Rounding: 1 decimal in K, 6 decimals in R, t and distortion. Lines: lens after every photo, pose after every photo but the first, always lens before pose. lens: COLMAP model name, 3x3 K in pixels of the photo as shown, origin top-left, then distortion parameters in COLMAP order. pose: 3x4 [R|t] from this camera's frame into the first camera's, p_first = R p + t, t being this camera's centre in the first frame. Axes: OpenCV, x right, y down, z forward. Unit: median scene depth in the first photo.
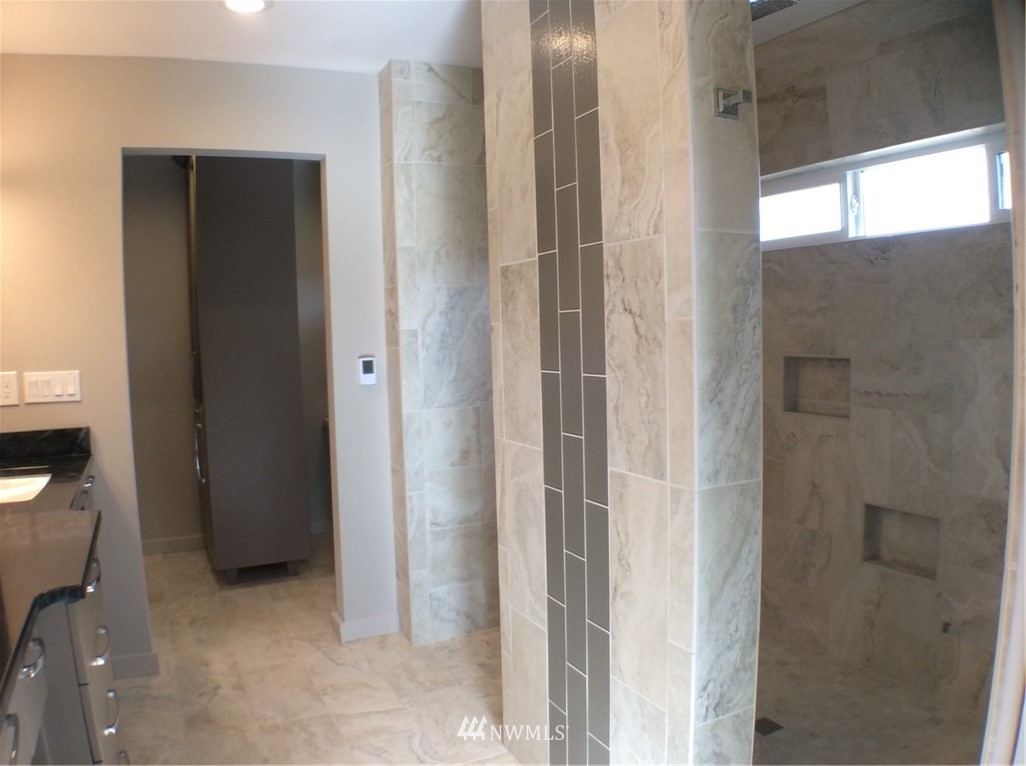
lens RADIAL K [[767.8, 0, 513.0], [0, 767.8, 383.0], [0, 0, 1]] dist [-0.133220, -0.038053]
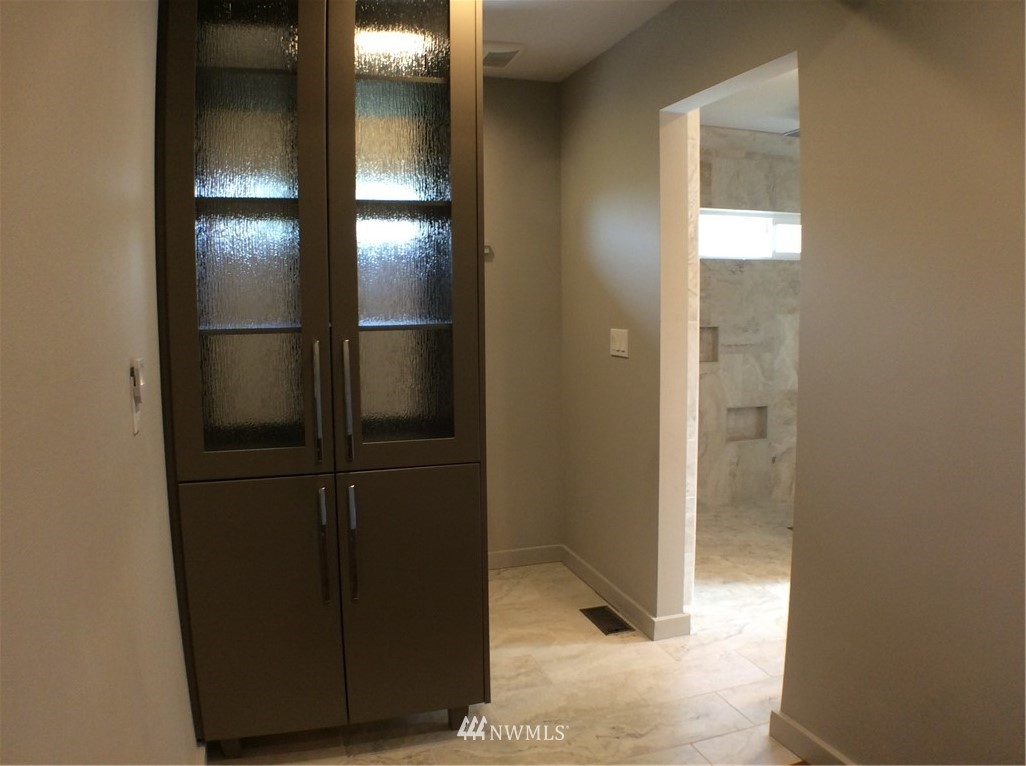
lens RADIAL K [[759.2, 0, 513.0], [0, 759.2, 383.0], [0, 0, 1]] dist [-0.140677, -0.025491]
pose [[0.141251, -0.076013, 0.987051, -1.333645], [0.077594, 0.994831, 0.065508, -0.053900], [-0.986928, 0.067337, 0.146419, 1.222396]]
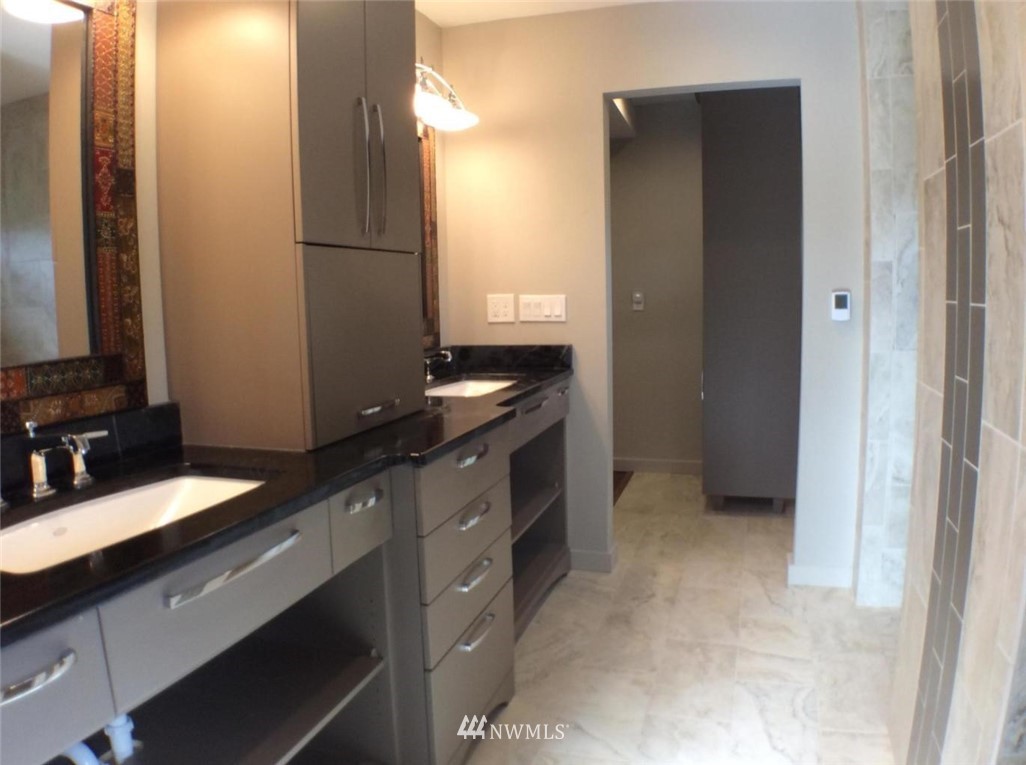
lens RADIAL K [[759.2, 0, 513.0], [0, 759.2, 382.5], [0, 0, 1]] dist [-0.140677, -0.025491]
pose [[0.719390, 0.093240, -0.688320, 0.171409], [-0.043063, 0.995030, 0.089781, 0.015832], [0.693270, -0.034946, 0.719830, 0.080348]]
